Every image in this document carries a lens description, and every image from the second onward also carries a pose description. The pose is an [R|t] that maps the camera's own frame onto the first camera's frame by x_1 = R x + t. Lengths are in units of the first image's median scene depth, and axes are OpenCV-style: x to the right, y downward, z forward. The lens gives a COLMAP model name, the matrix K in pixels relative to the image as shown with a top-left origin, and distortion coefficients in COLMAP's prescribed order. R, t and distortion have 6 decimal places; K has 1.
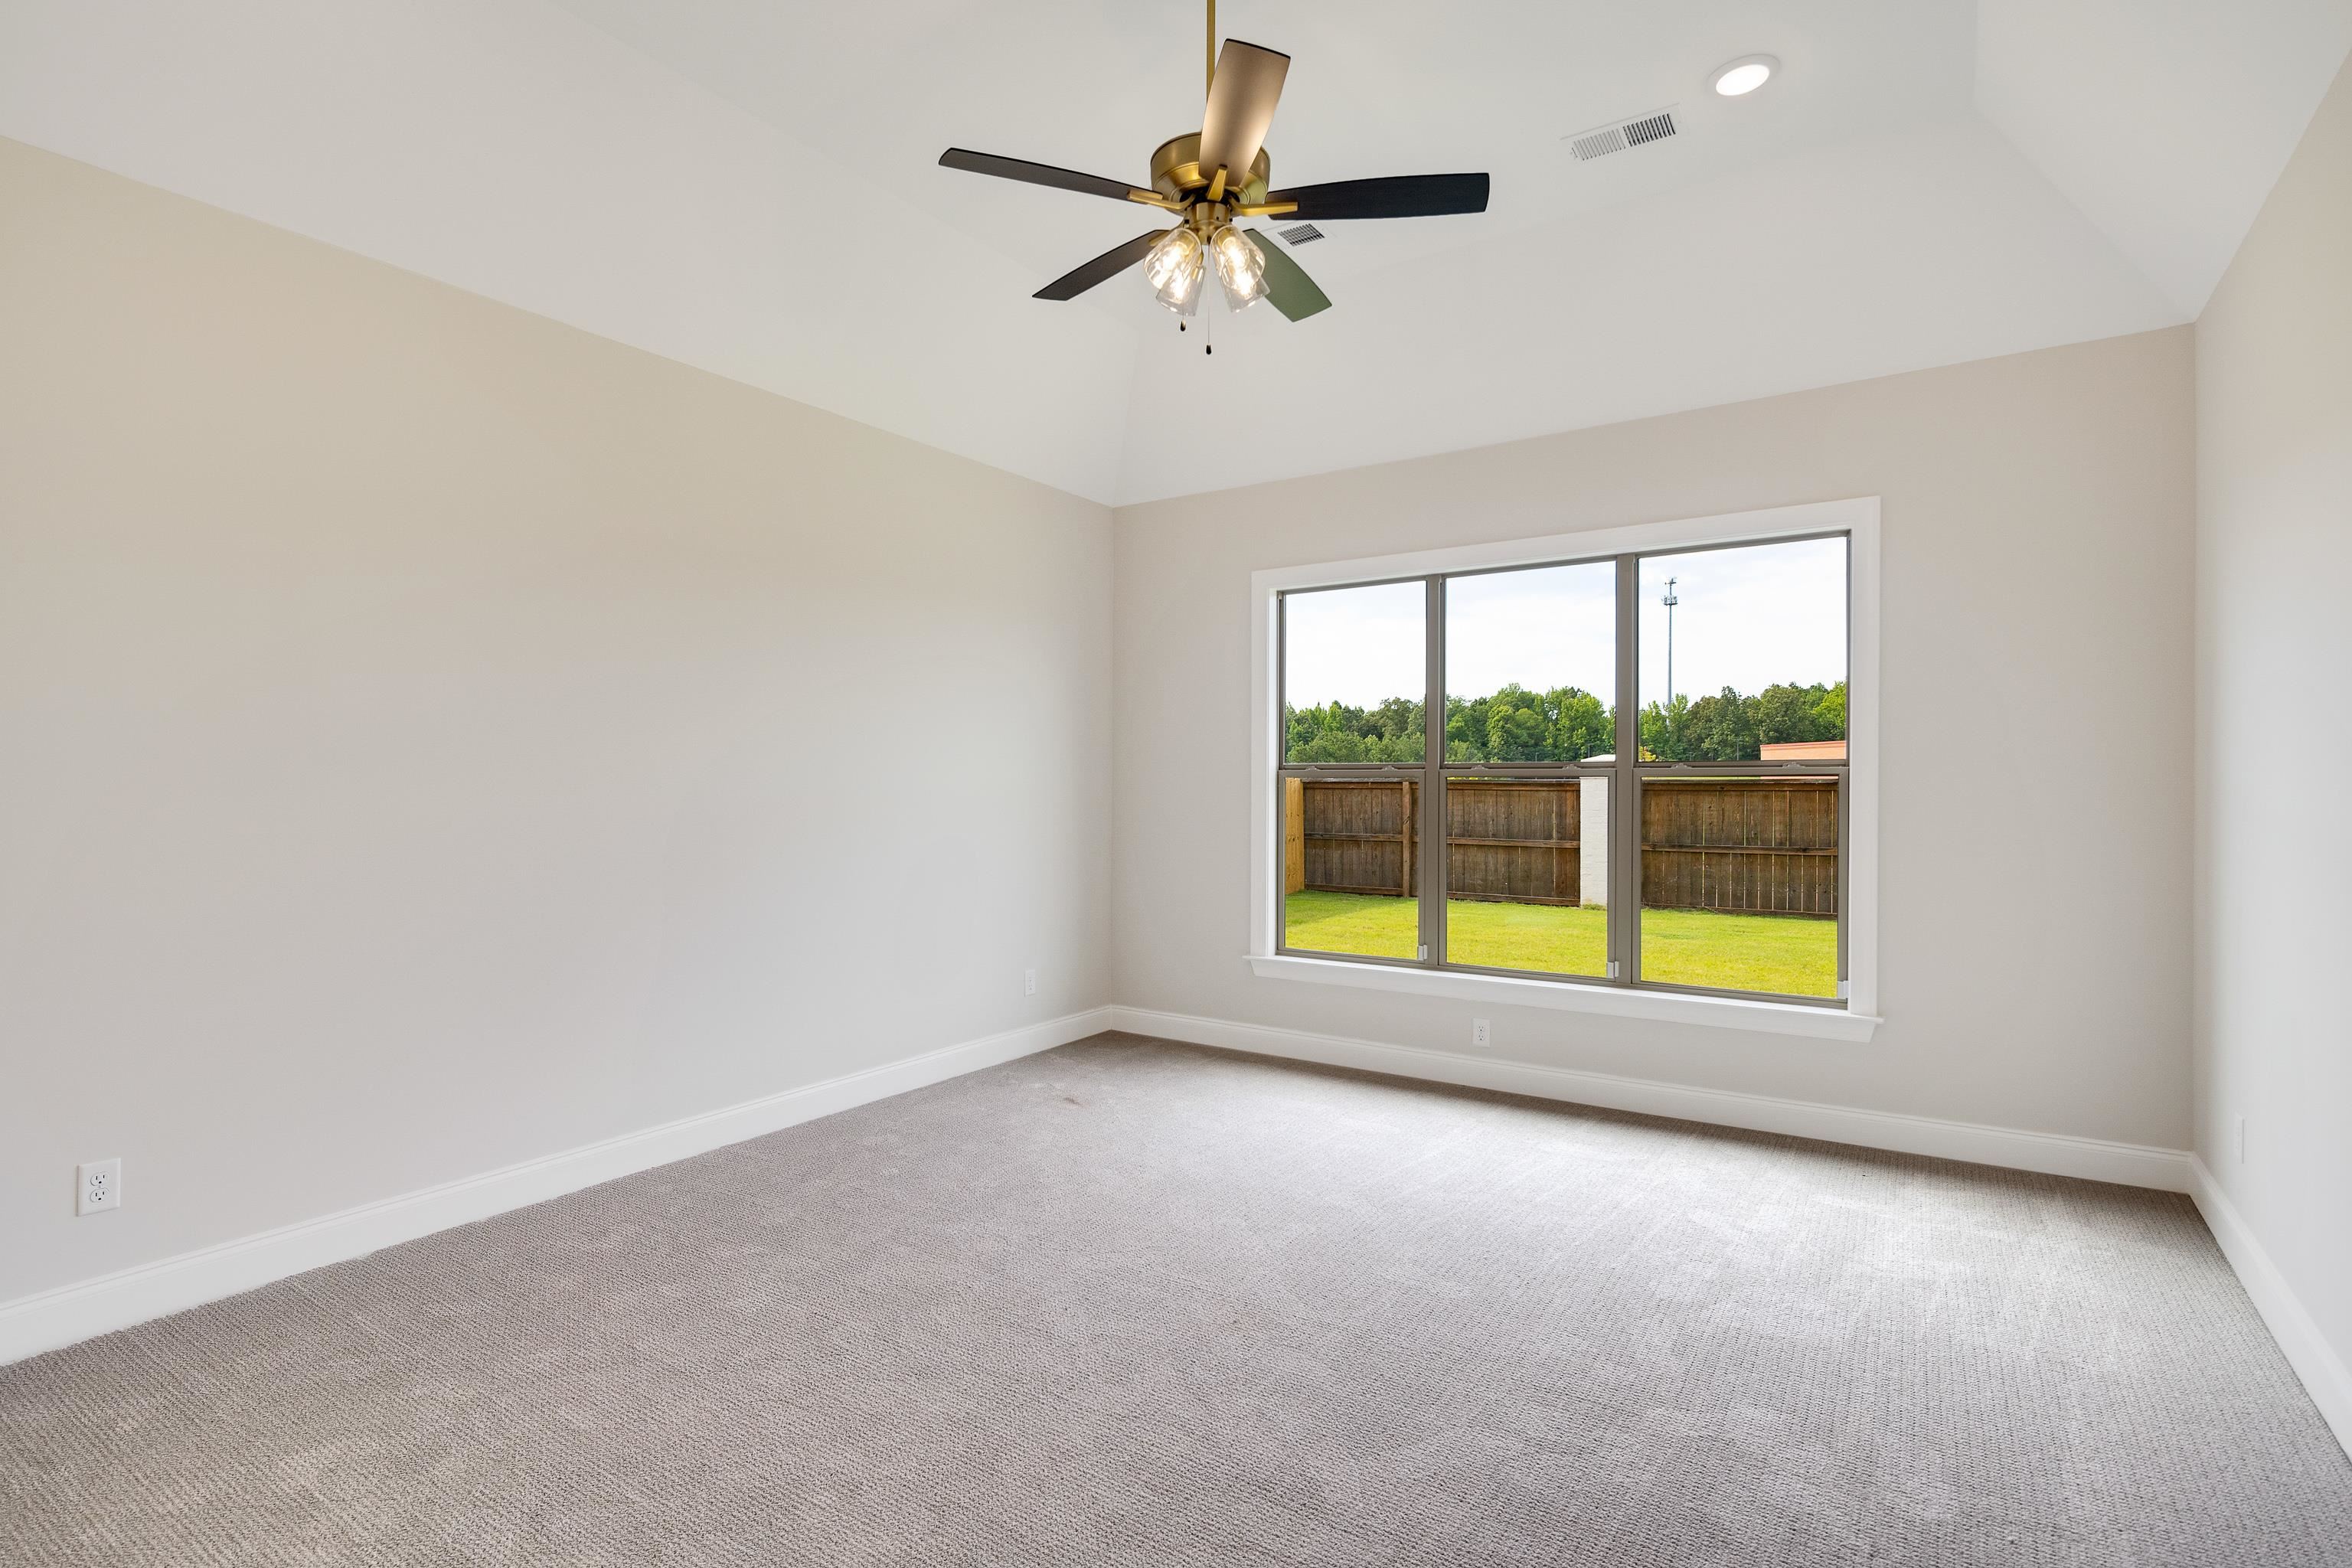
lens RADIAL K [[1136.4, 0, 1156.6], [0, 1136.4, 788.5], [0, 0, 1]] dist [0.005315, 0.000214]
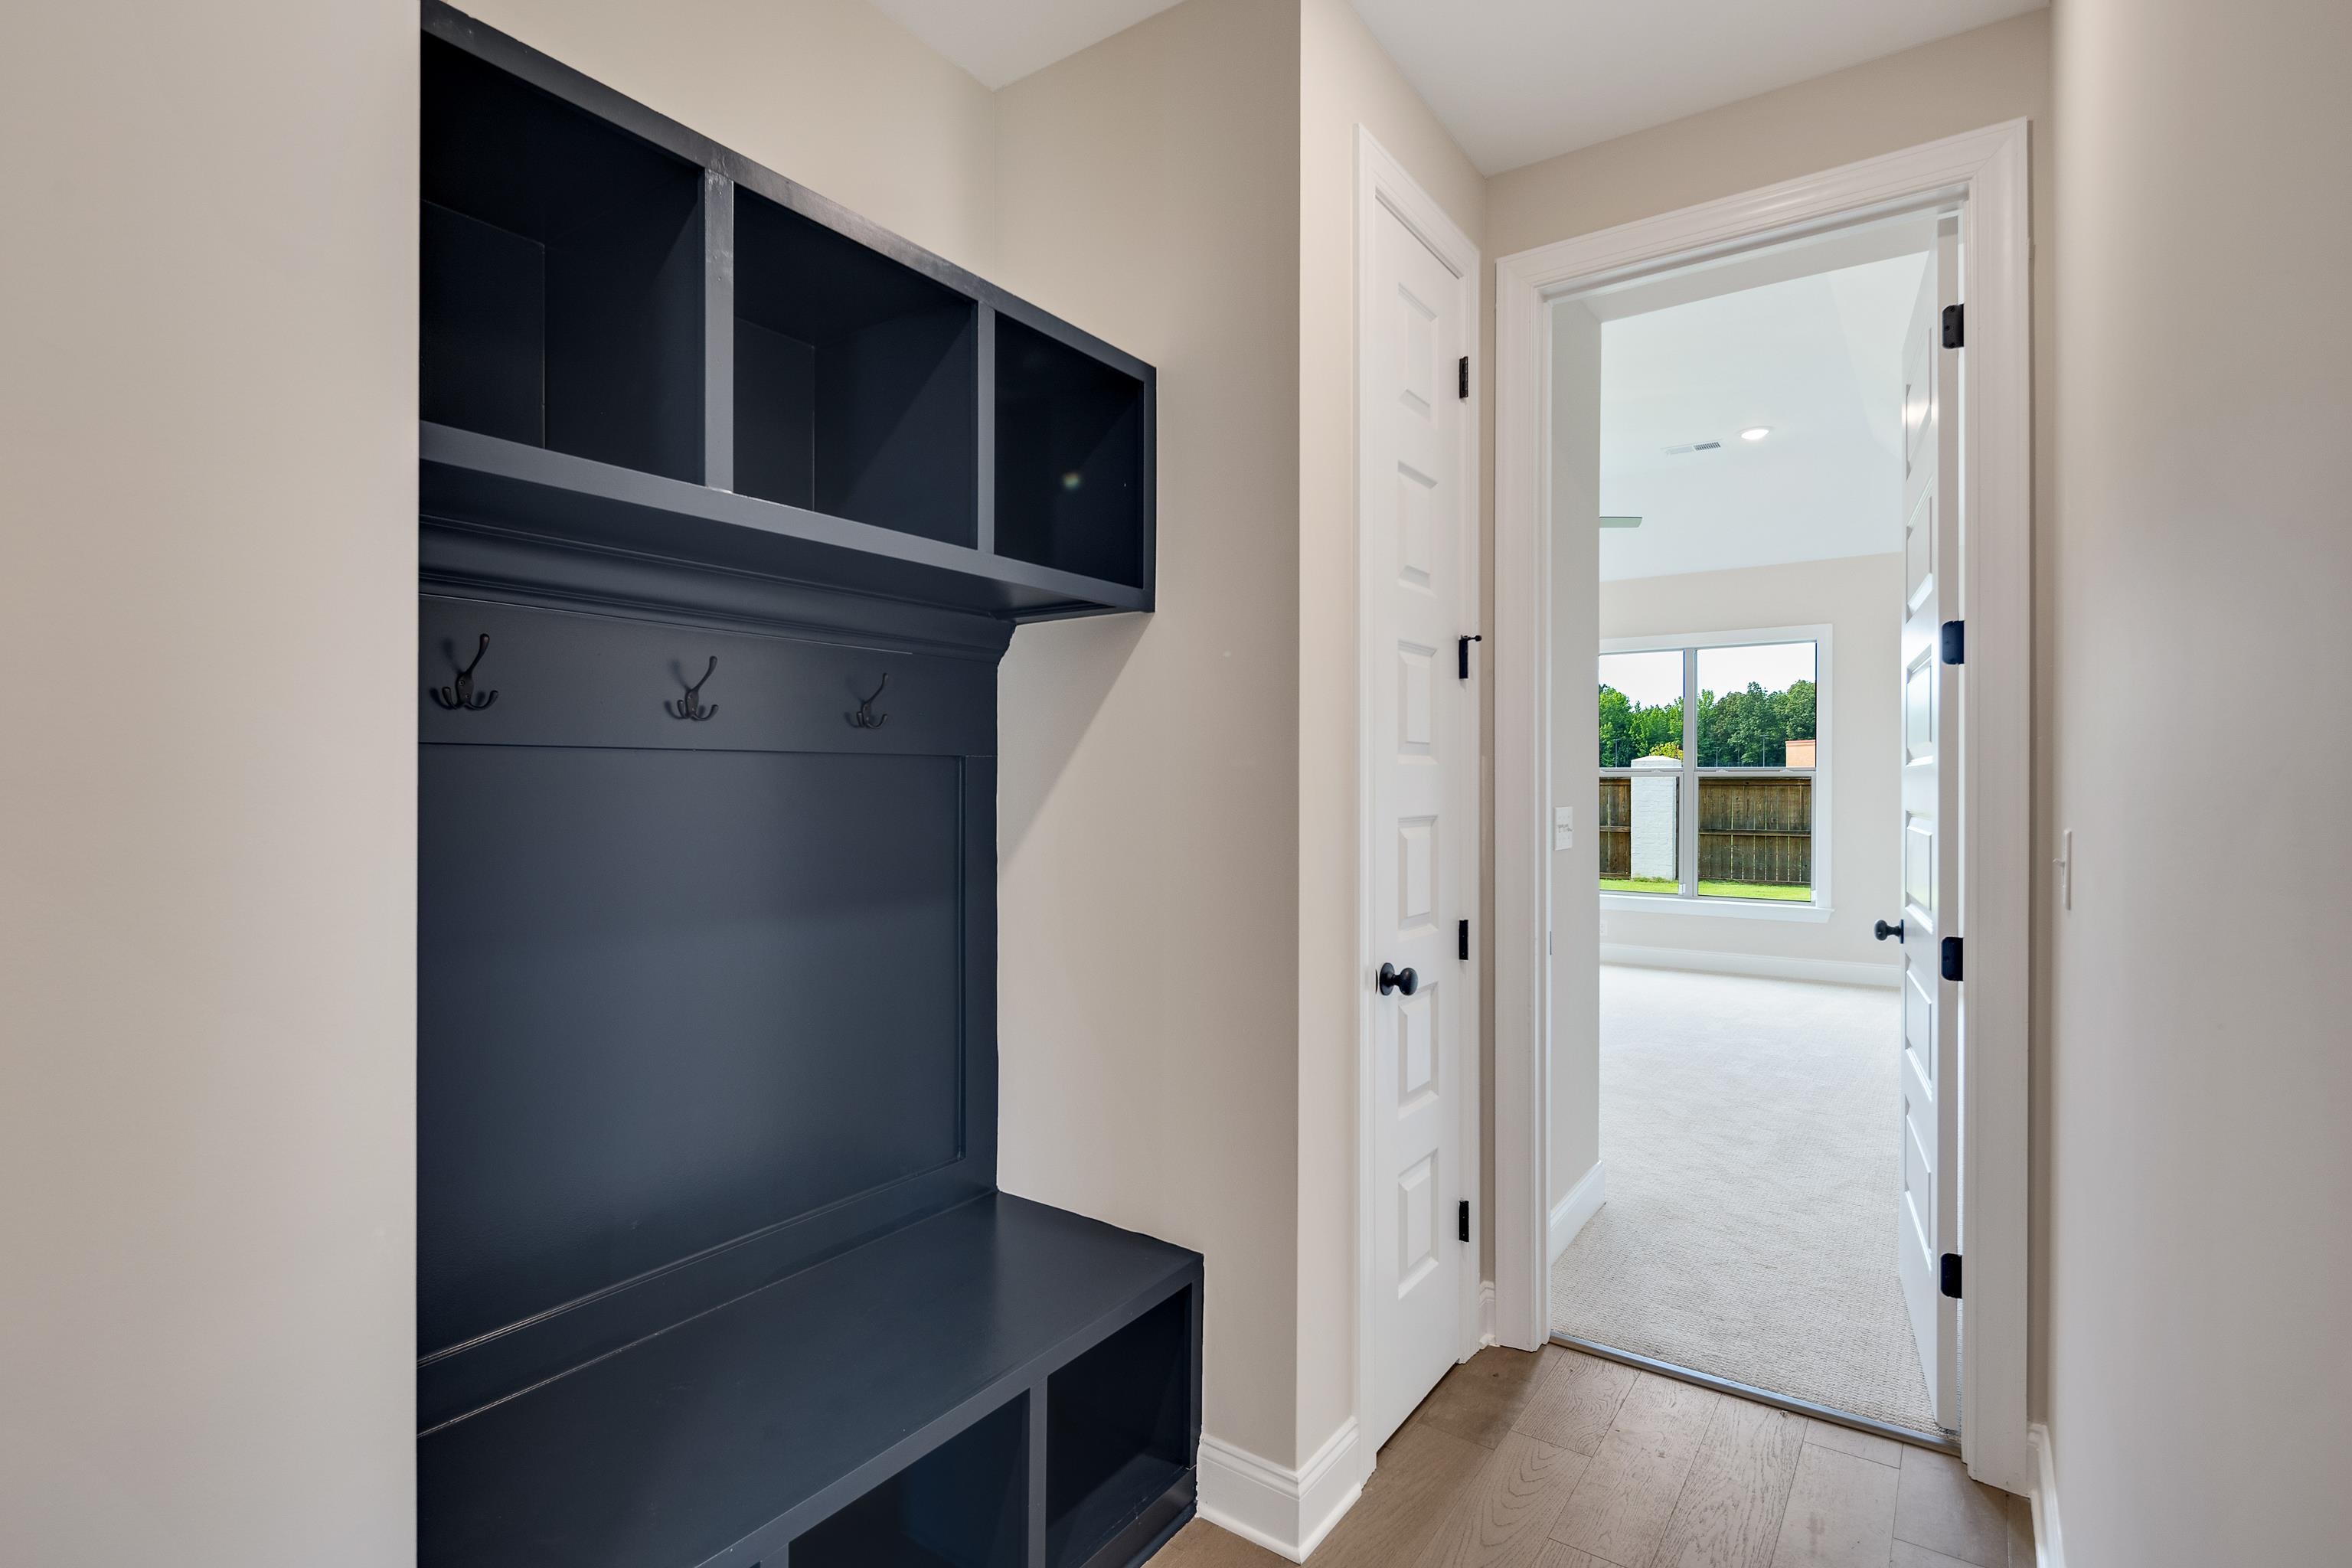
lens RADIAL K [[1136.4, 0, 1152.9], [0, 1136.4, 784.7], [0, 0, 1]] dist [0.005315, 0.000214]
pose [[0.999780, -0.000712, -0.020983, -0.117883], [0.000727, 0.999999, 0.000713, -0.000051], [0.020982, -0.000728, 0.999780, -0.239641]]
